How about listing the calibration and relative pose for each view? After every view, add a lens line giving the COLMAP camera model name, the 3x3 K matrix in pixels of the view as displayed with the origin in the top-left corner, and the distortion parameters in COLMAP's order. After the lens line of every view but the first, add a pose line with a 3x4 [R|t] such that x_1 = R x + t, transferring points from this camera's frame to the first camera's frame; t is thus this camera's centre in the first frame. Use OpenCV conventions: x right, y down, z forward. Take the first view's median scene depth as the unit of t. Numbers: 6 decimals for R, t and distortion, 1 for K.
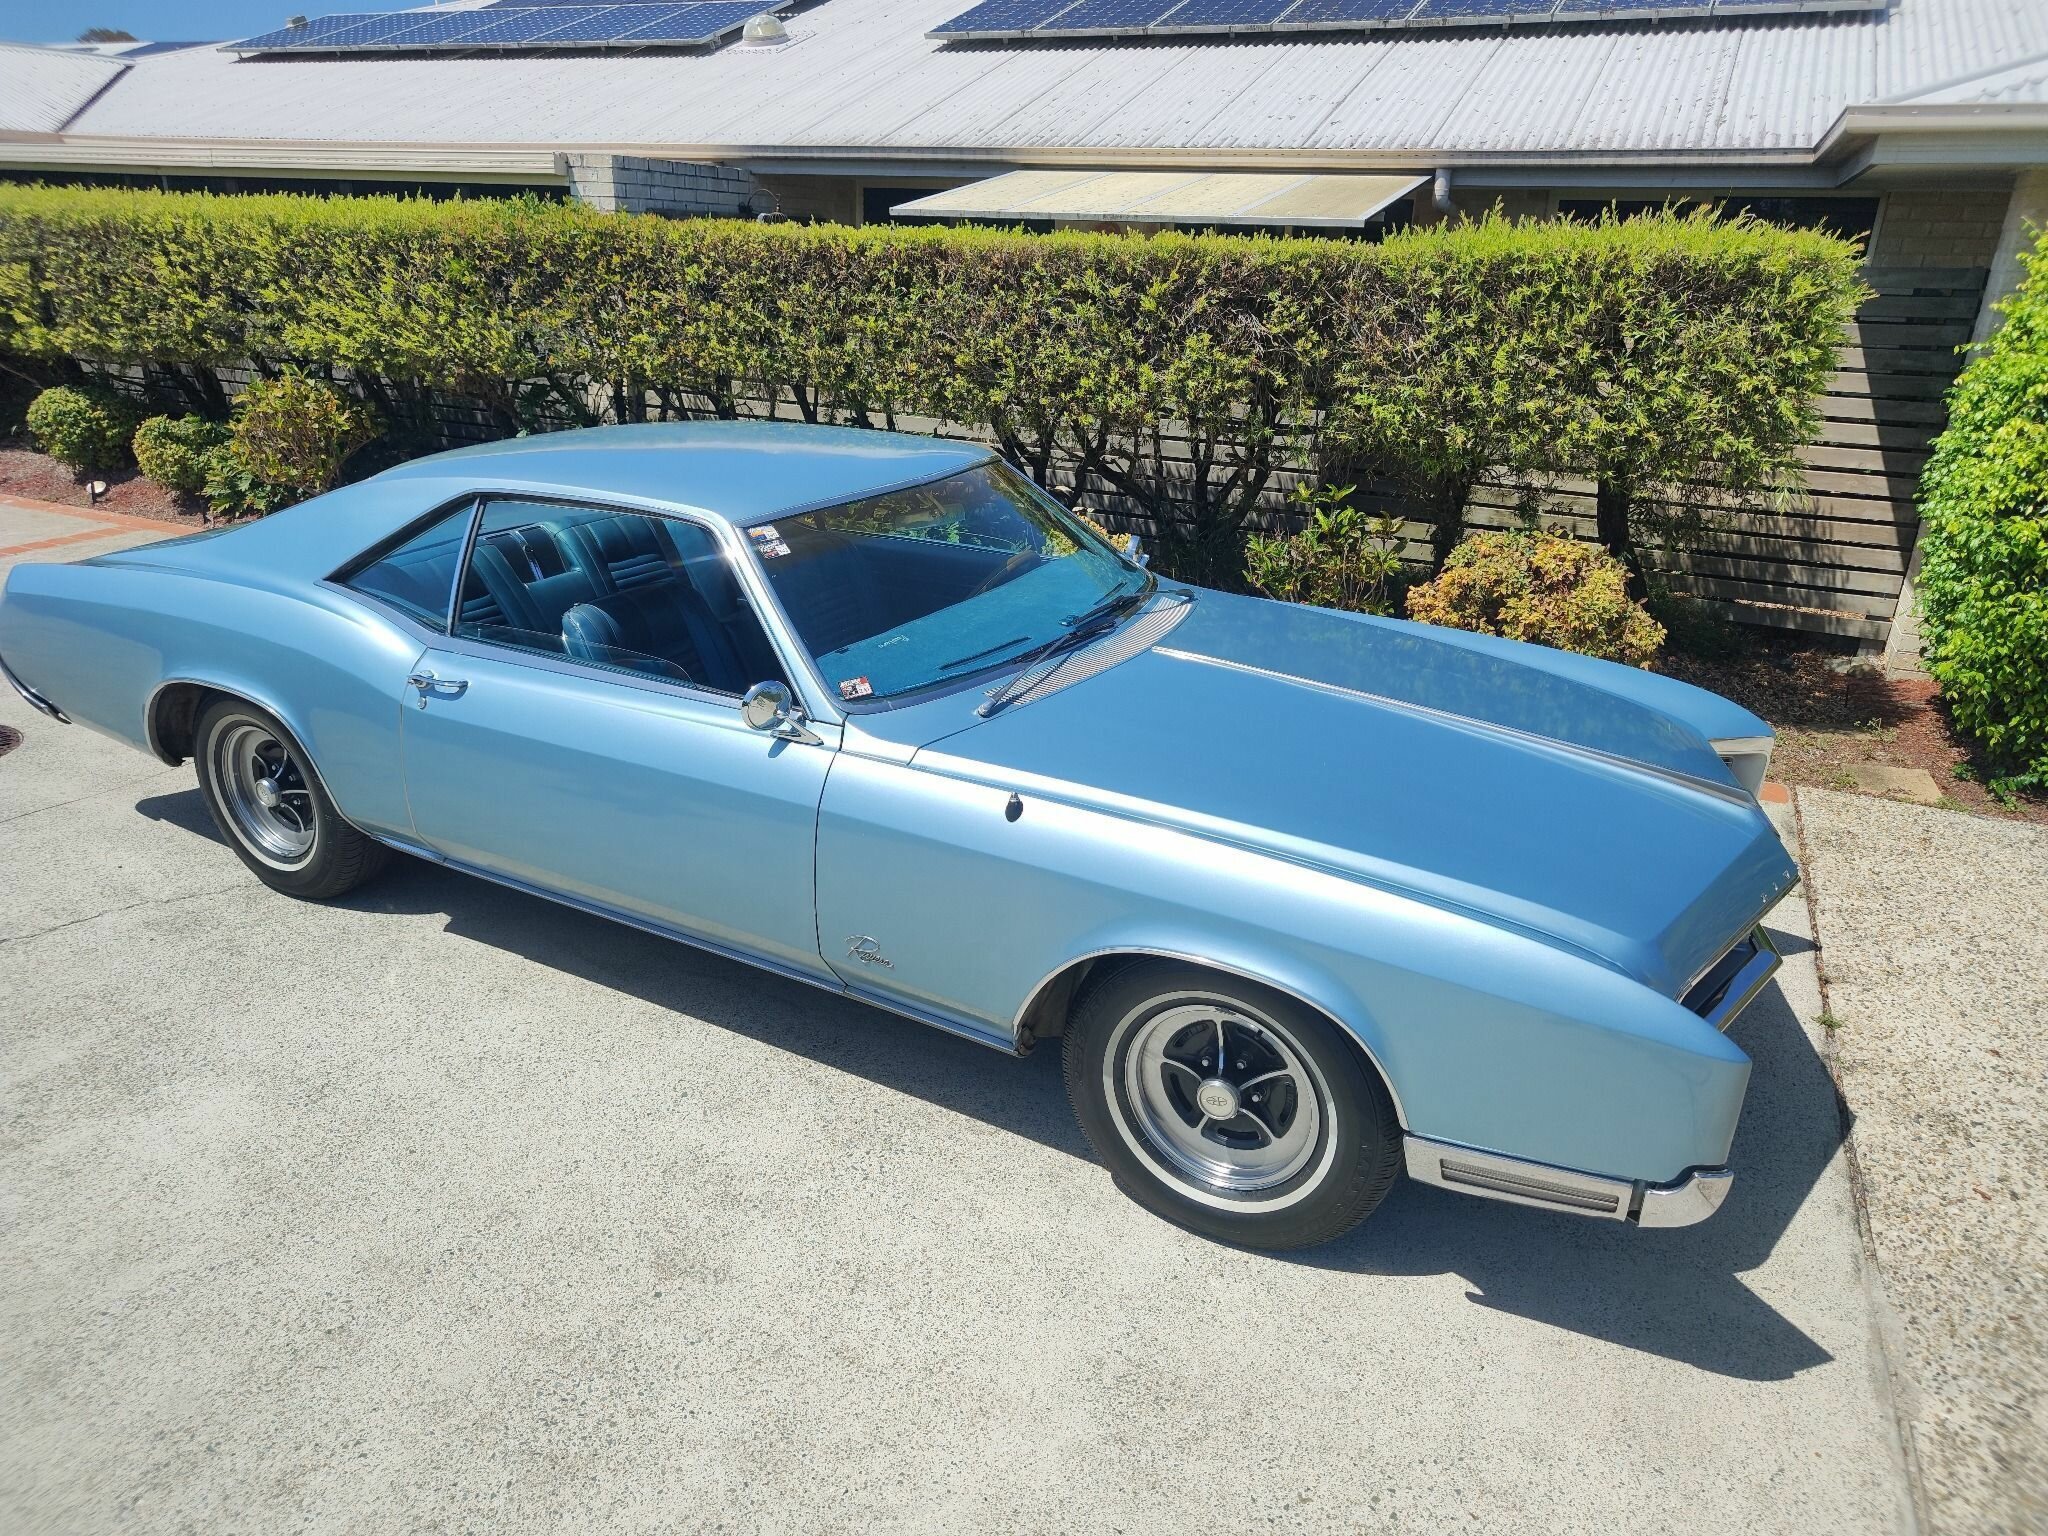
lens RADIAL K [[1357.1, 0, 1028.9], [0, 1357.1, 767.1], [0, 0, 1]] dist [0.007832, 0.011494]
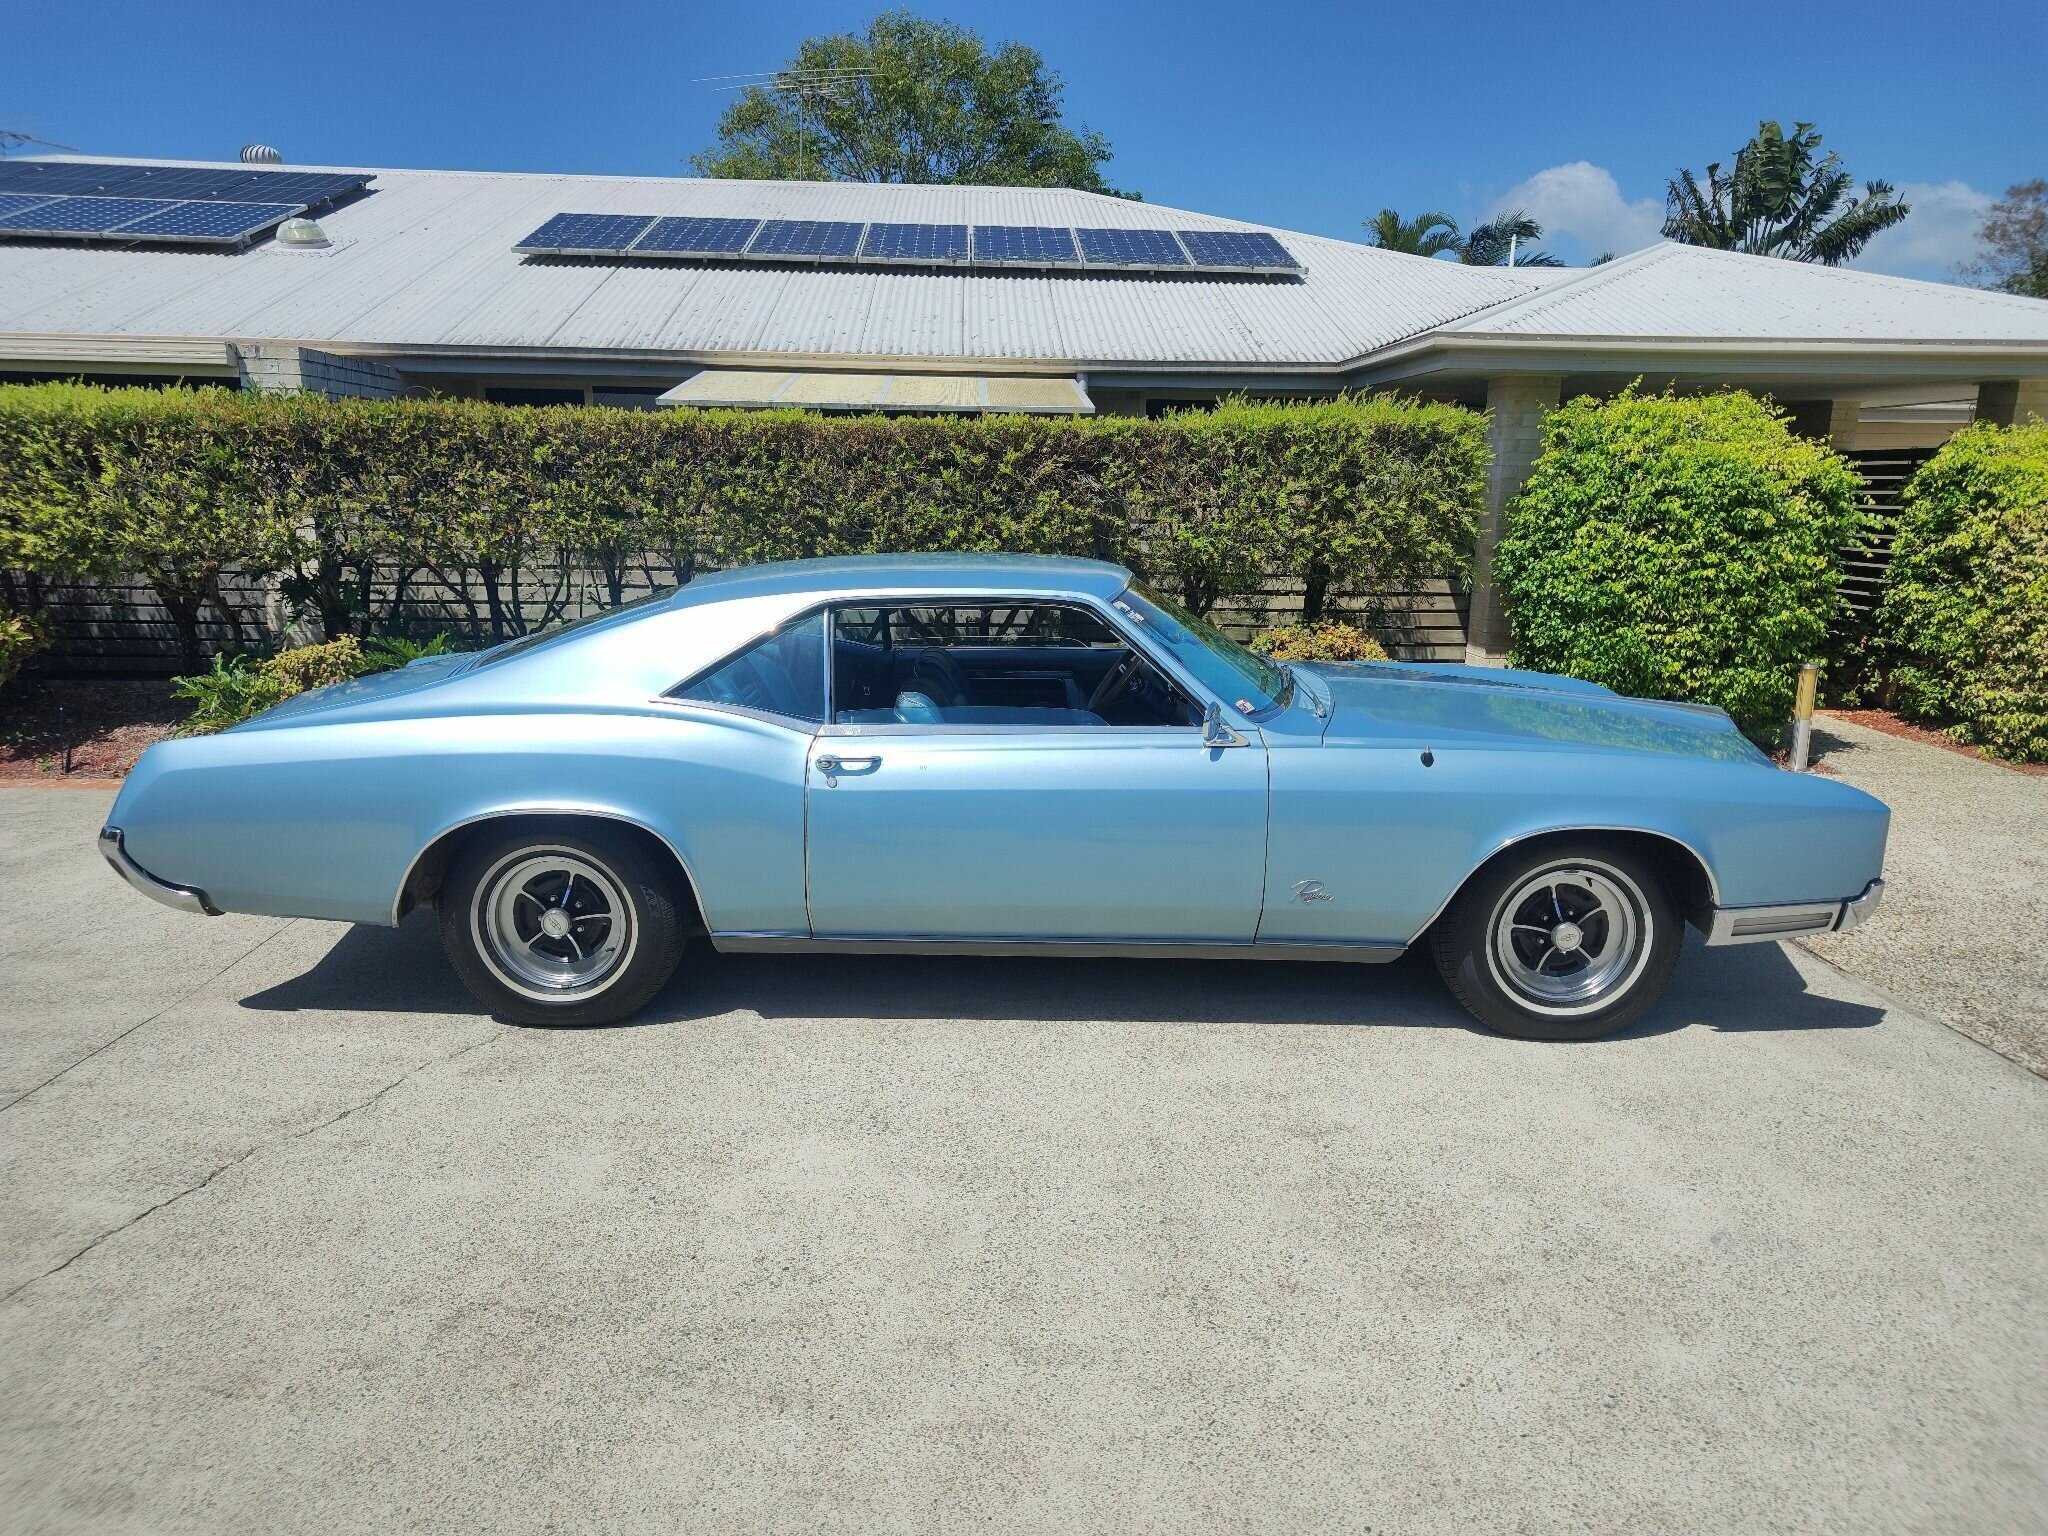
lens RADIAL K [[1357.1, 0, 1044.1], [0, 1357.1, 767.7], [0, 0, 1]] dist [0.007832, 0.011494]
pose [[0.878145, -0.119370, 0.463262, -0.476843], [0.185432, 0.977596, -0.099600, 0.049651], [-0.440994, 0.173367, 0.880607, -0.040584]]
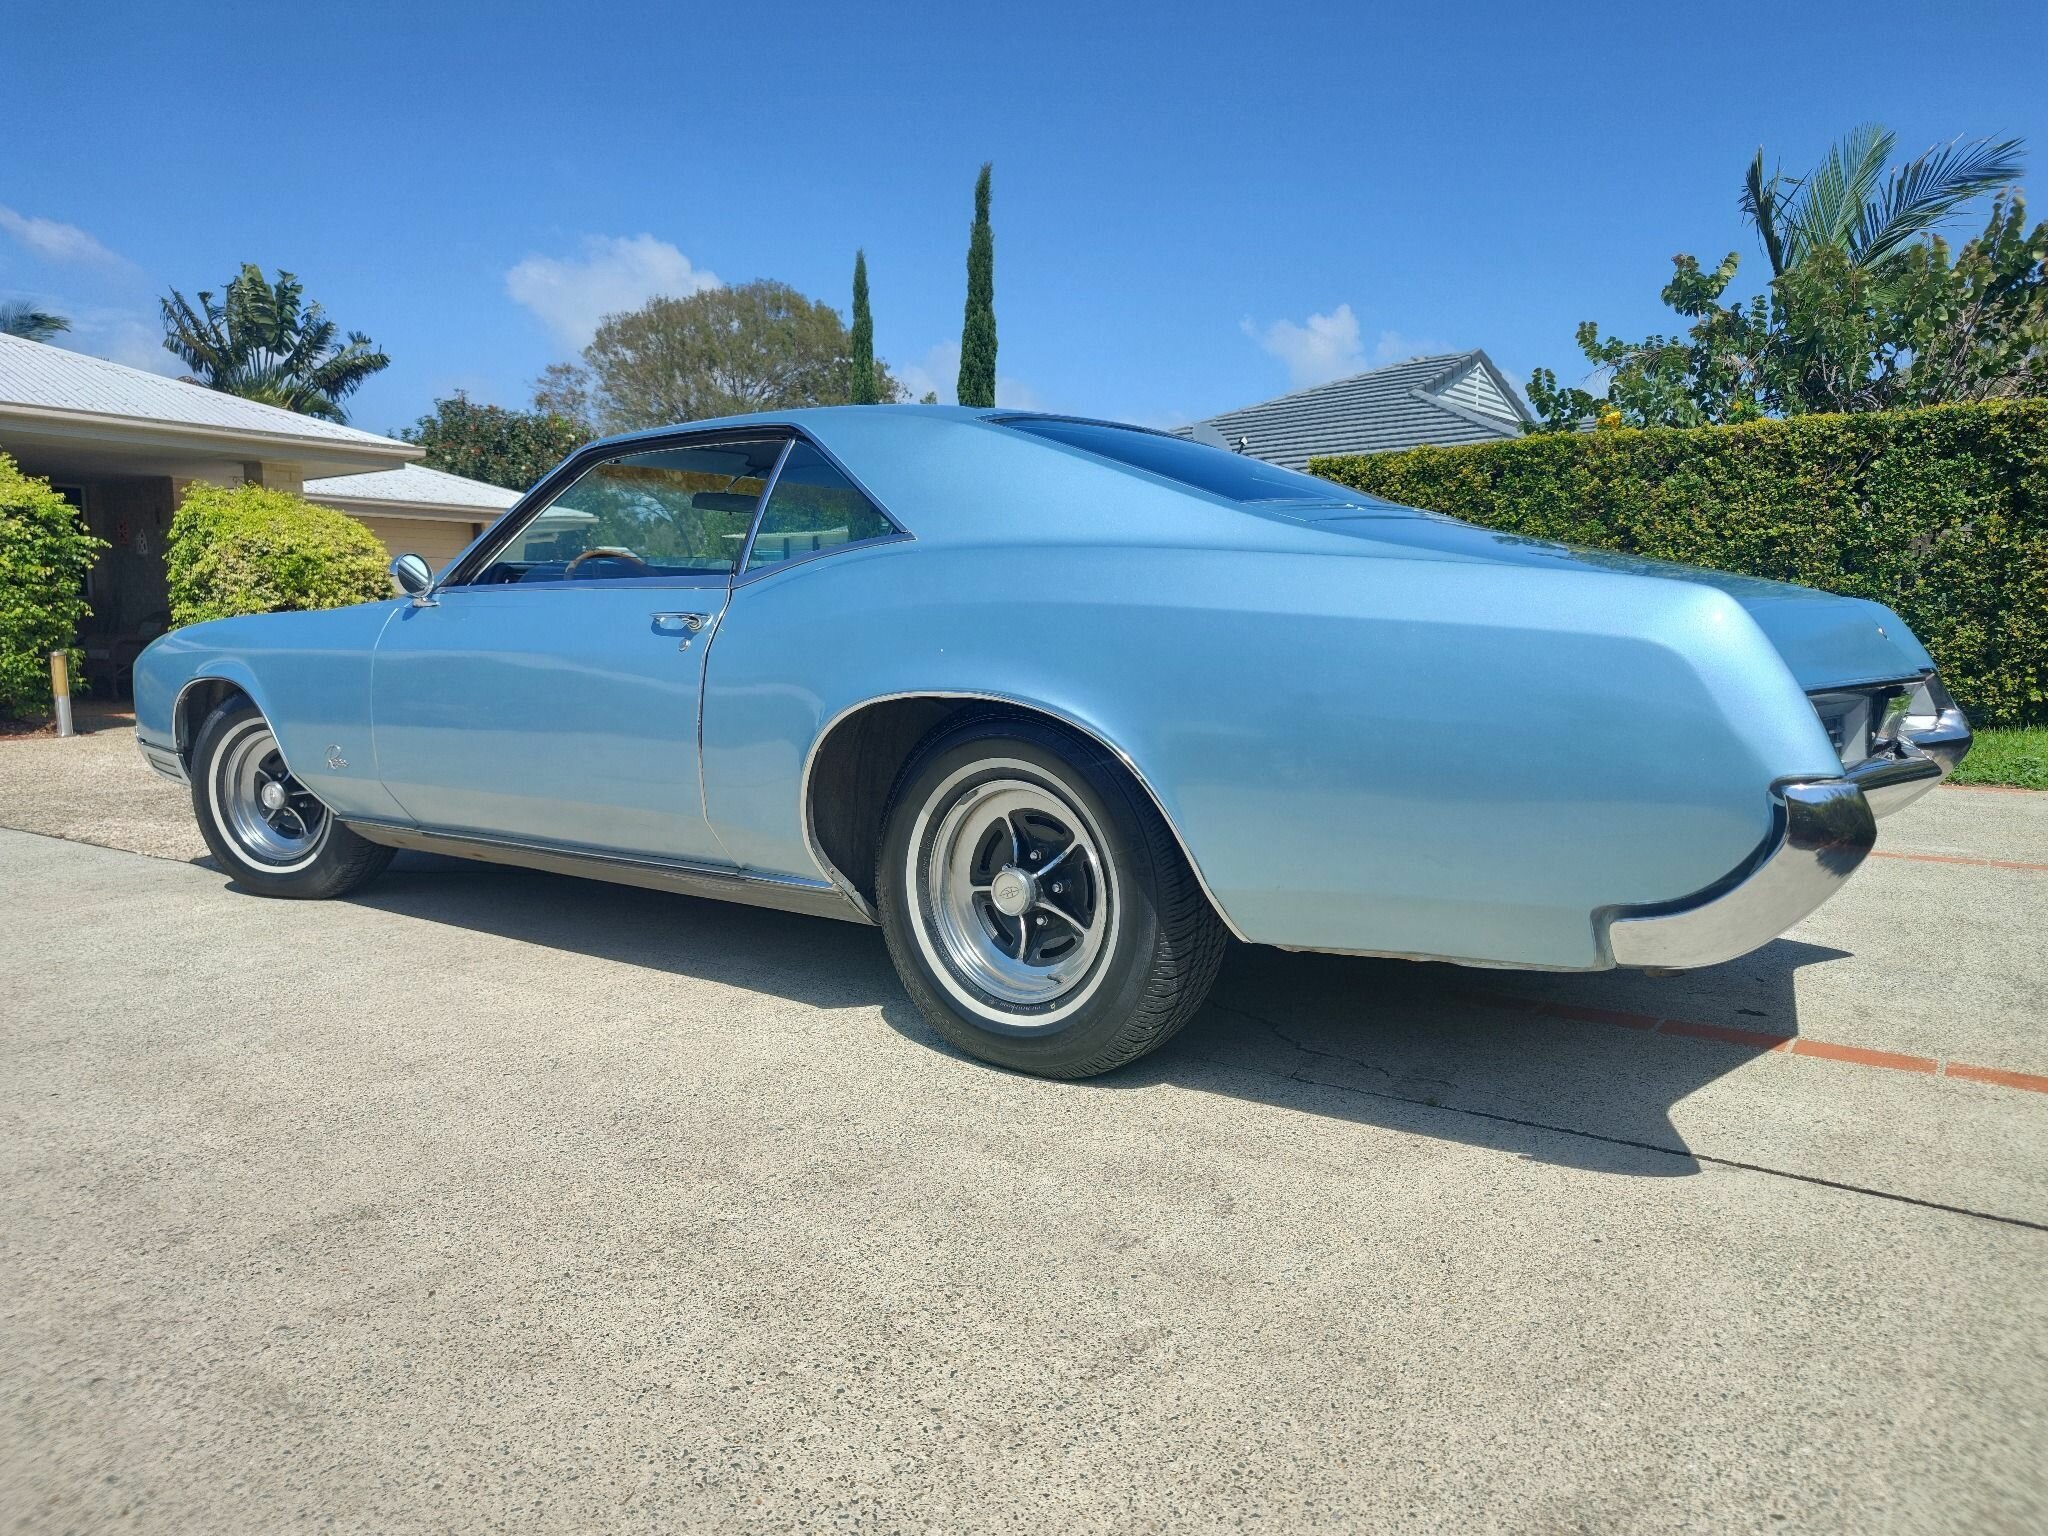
lens RADIAL K [[1357.1, 0, 1037.6], [0, 1357.1, 778.5], [0, 0, 1]] dist [0.007832, 0.011494]
pose [[0.185920, -0.142447, 0.972184, -0.642459], [0.354704, 0.932445, 0.068791, 0.406978], [-0.916307, 0.332048, 0.223887, -0.644325]]
